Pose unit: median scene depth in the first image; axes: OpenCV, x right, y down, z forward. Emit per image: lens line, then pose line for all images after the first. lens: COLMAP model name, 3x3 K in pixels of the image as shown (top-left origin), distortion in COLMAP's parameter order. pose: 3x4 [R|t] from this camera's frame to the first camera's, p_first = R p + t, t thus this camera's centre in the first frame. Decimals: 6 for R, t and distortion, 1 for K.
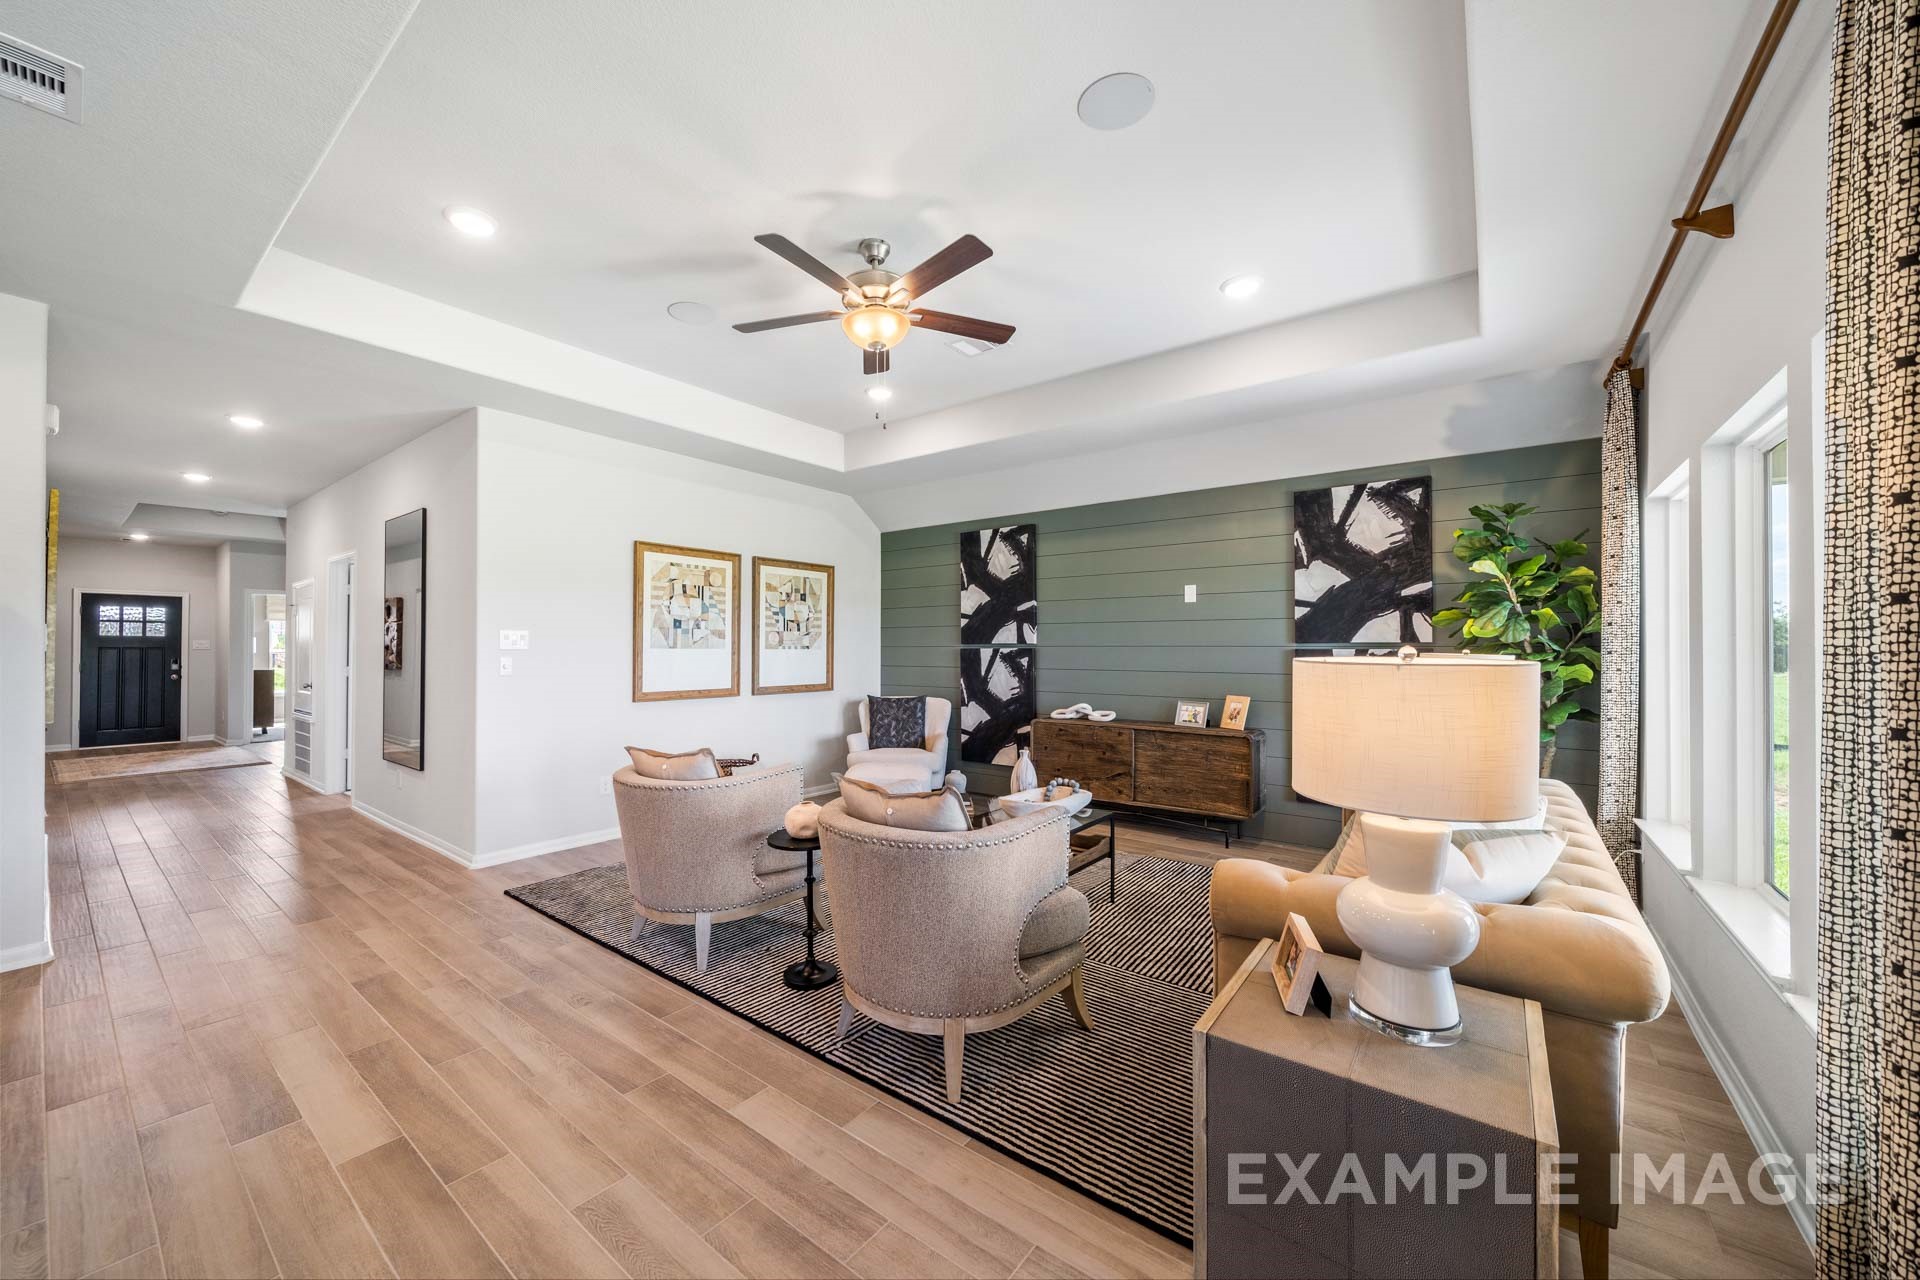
lens RADIAL K [[706.0, 0, 936.6], [0, 706.0, 640.6], [0, 0, 1]] dist [-0.008890, 0.000022]
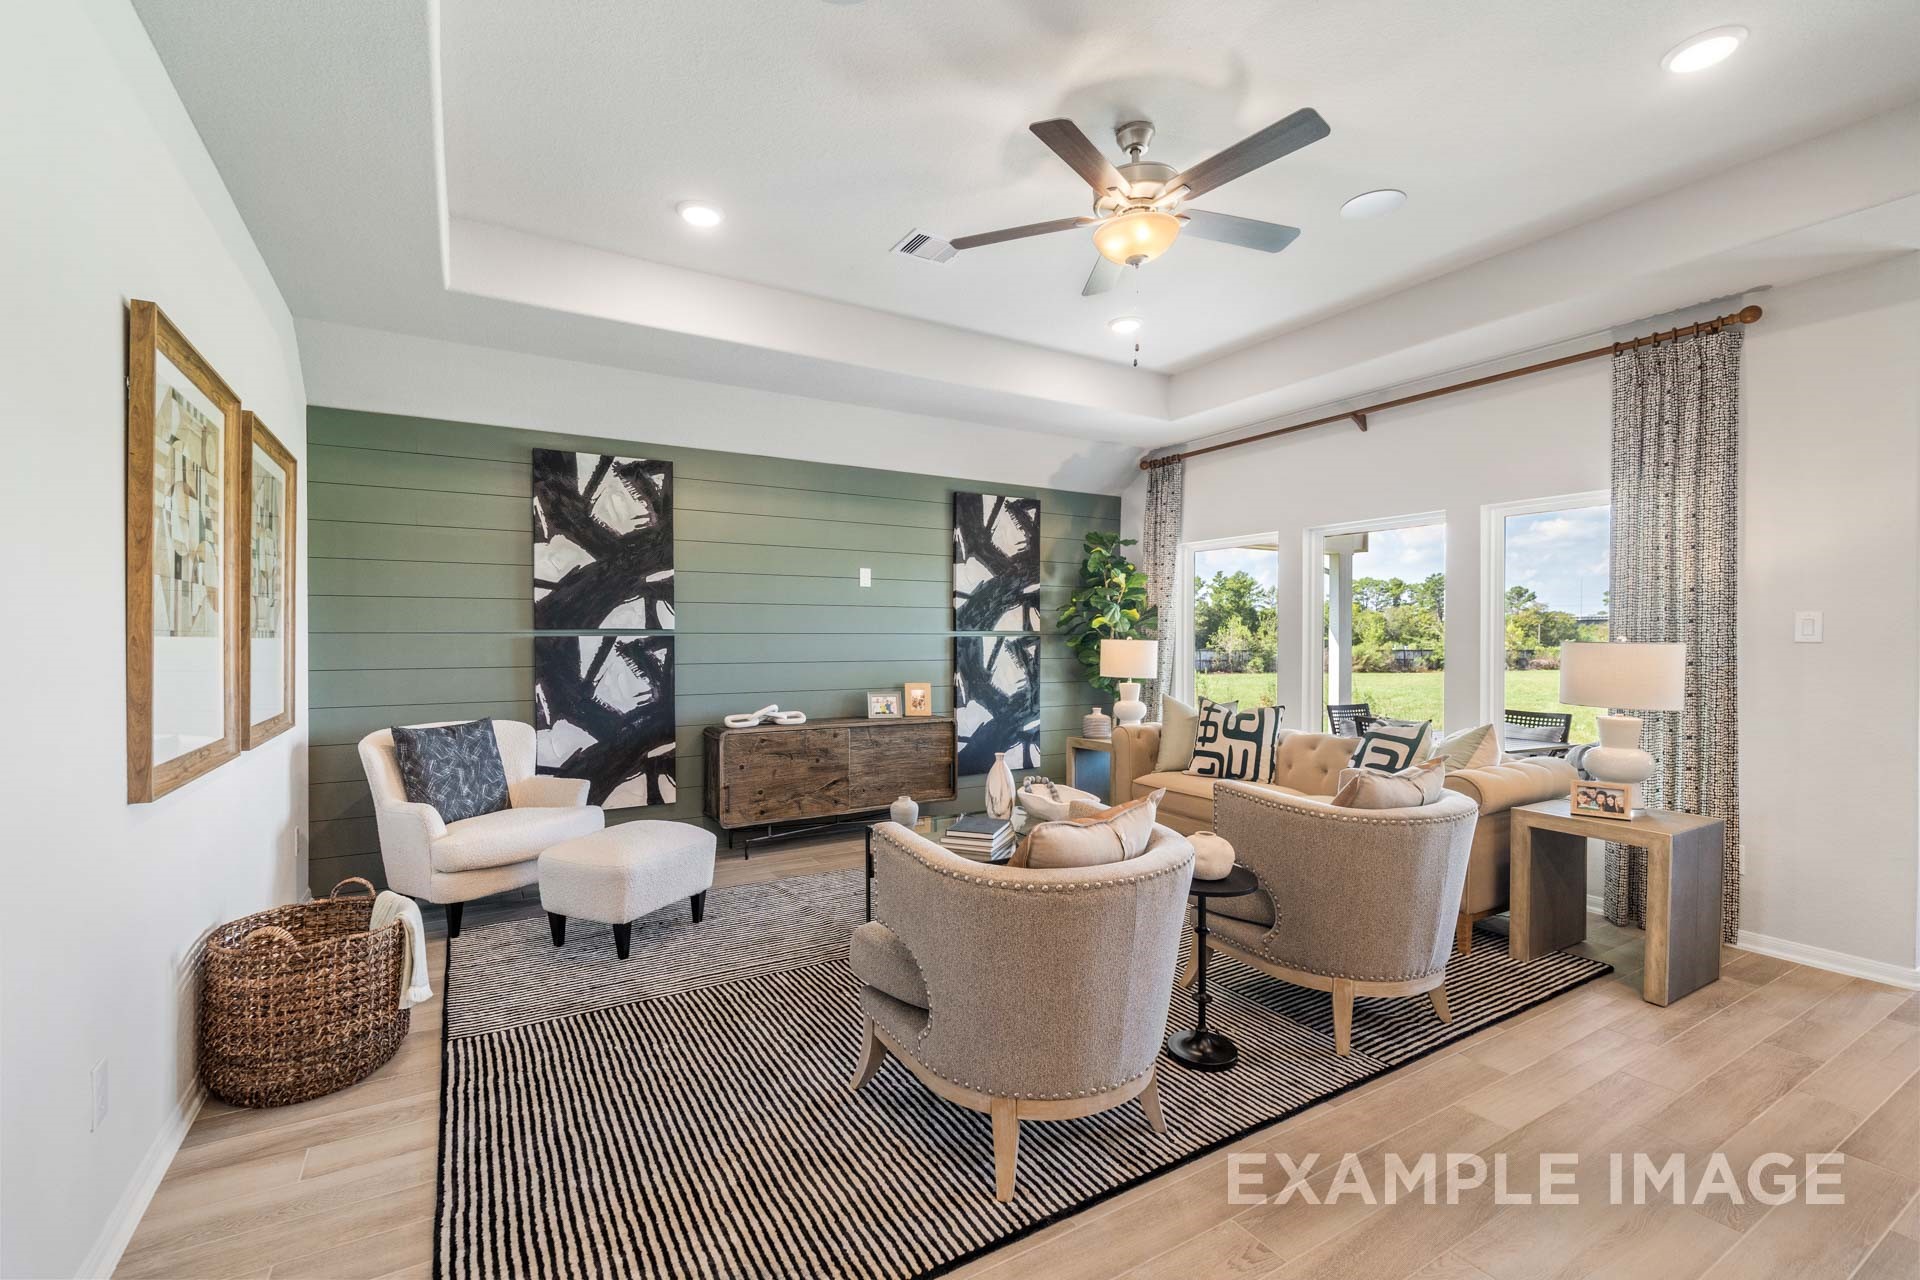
lens RADIAL K [[828.8, 0, 960.0], [0, 828.8, 640.0], [0, 0, 1]] dist [0.000063, 0.000035]
pose [[0.368869, -0.004090, 0.929472, -0.646349], [-0.009414, 0.999923, 0.008136, 0.006452], [-0.929434, -0.011751, 0.368802, 0.500994]]
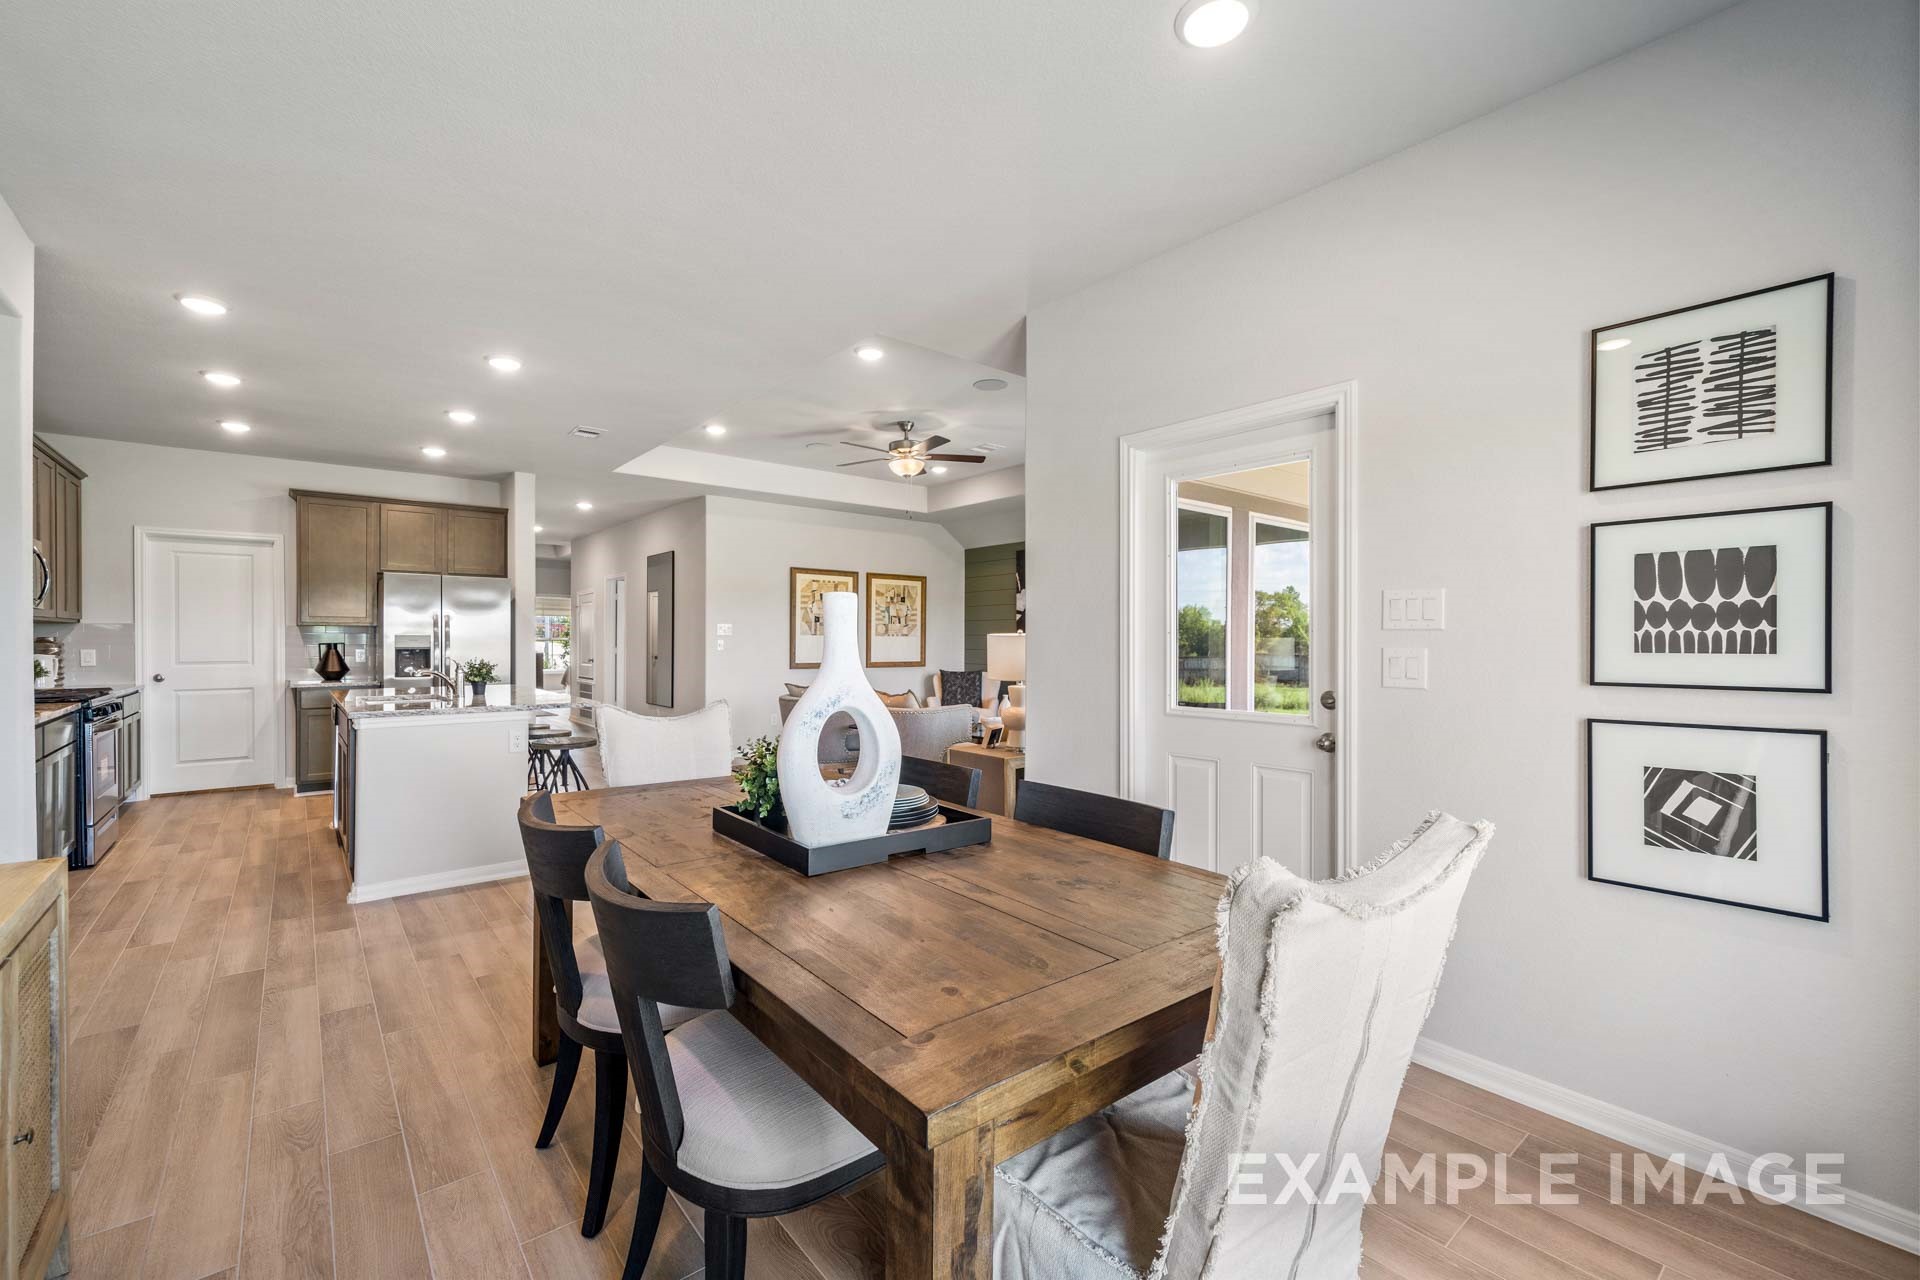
lens RADIAL K [[799.0, 0, 933.7], [0, 799.0, 642.0], [0, 0, 1]] dist [-0.002072, -0.000489]
pose [[0.973052, 0.003678, -0.230555, 0.301475], [-0.000644, 0.999912, 0.013235, 0.002519], [0.230584, -0.012729, 0.972969, -0.682123]]
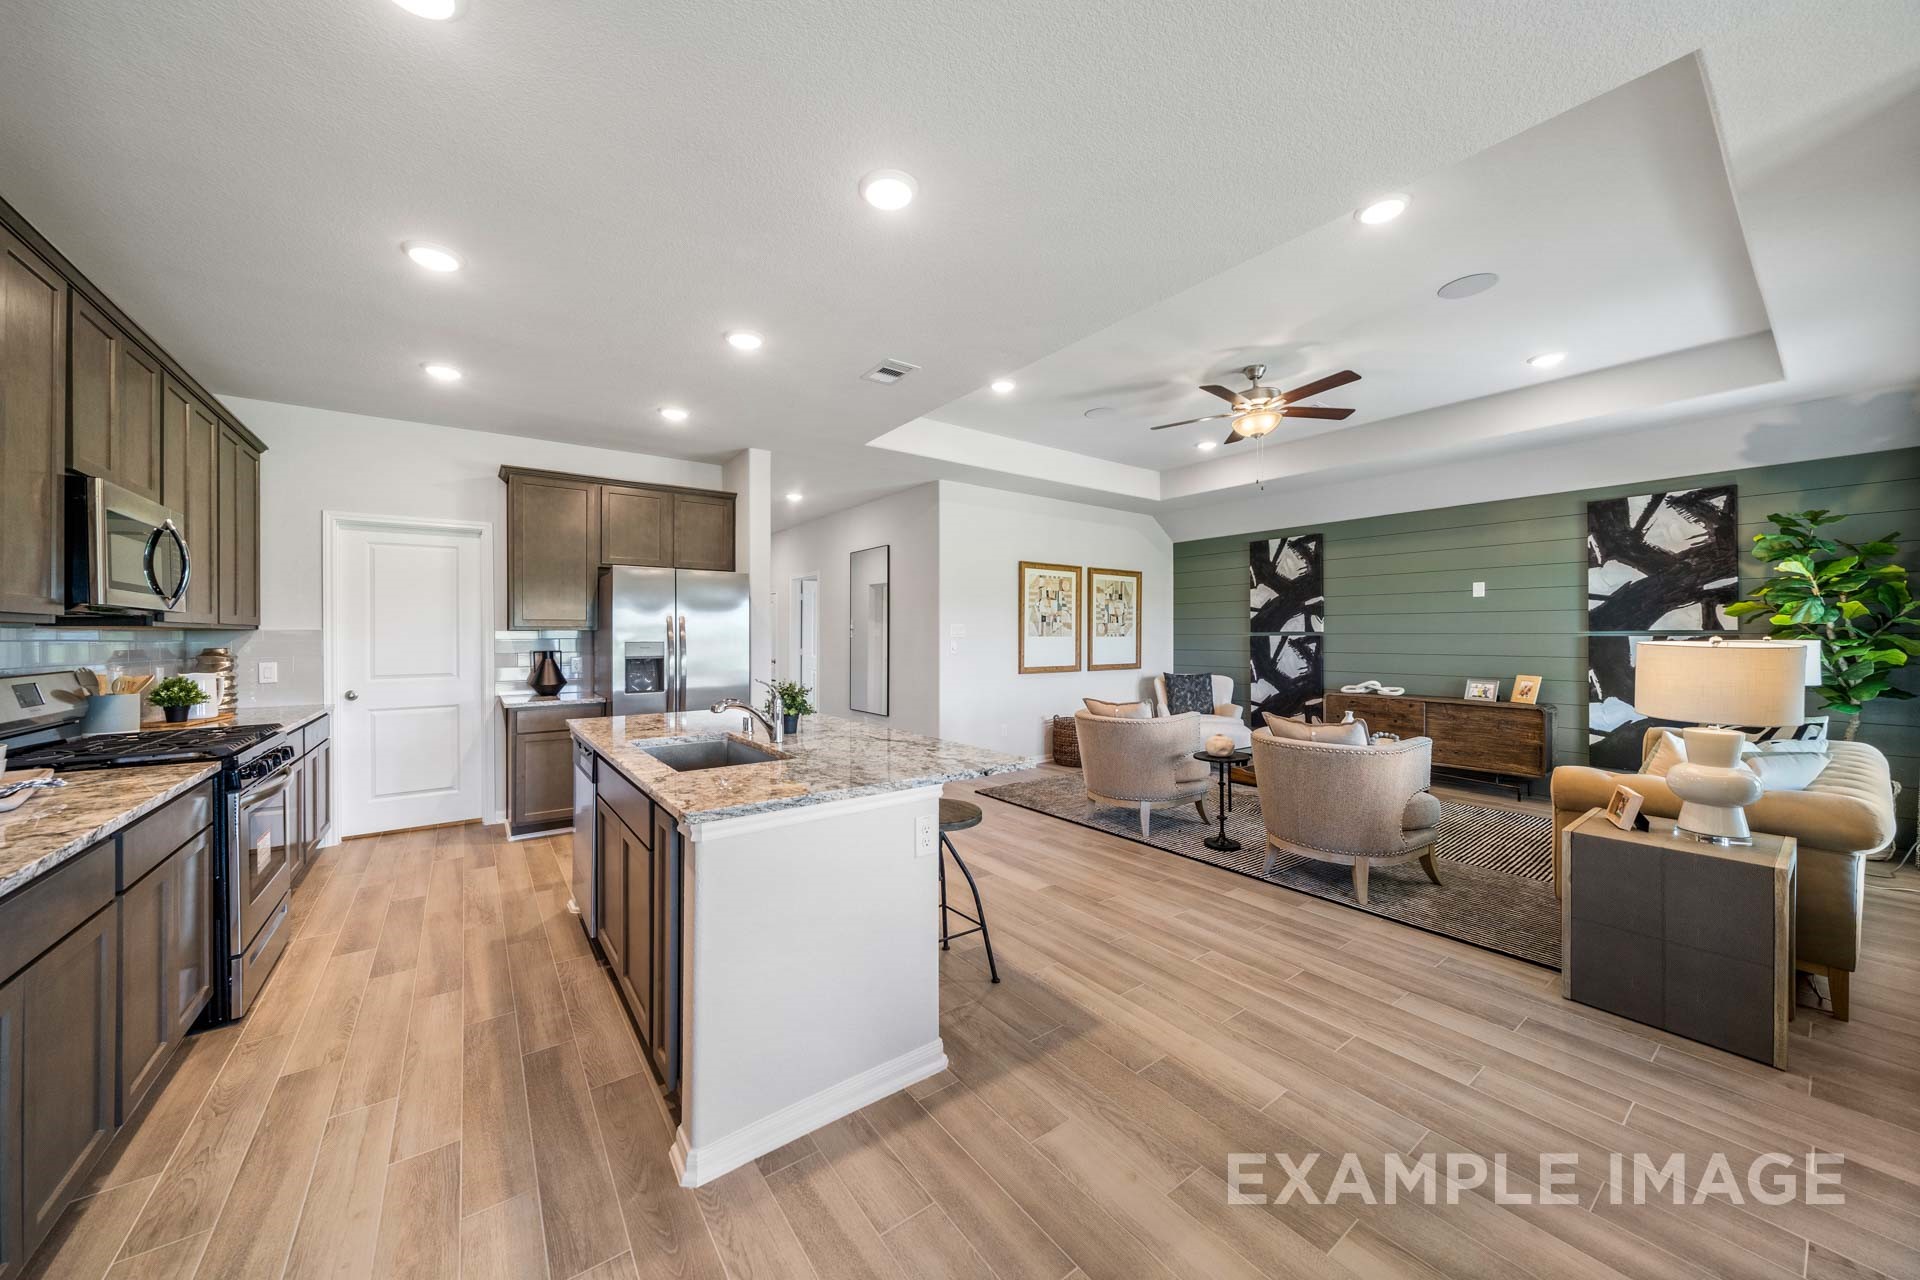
lens RADIAL K [[659.4, 0, 936.4], [0, 659.4, 632.6], [0, 0, 1]] dist [-0.009175, -0.000044]
pose [[0.958812, -0.003319, -0.284023, -0.213563], [0.005491, 0.999961, 0.006855, -0.006916], [0.283990, -0.008132, 0.958793, -0.335717]]
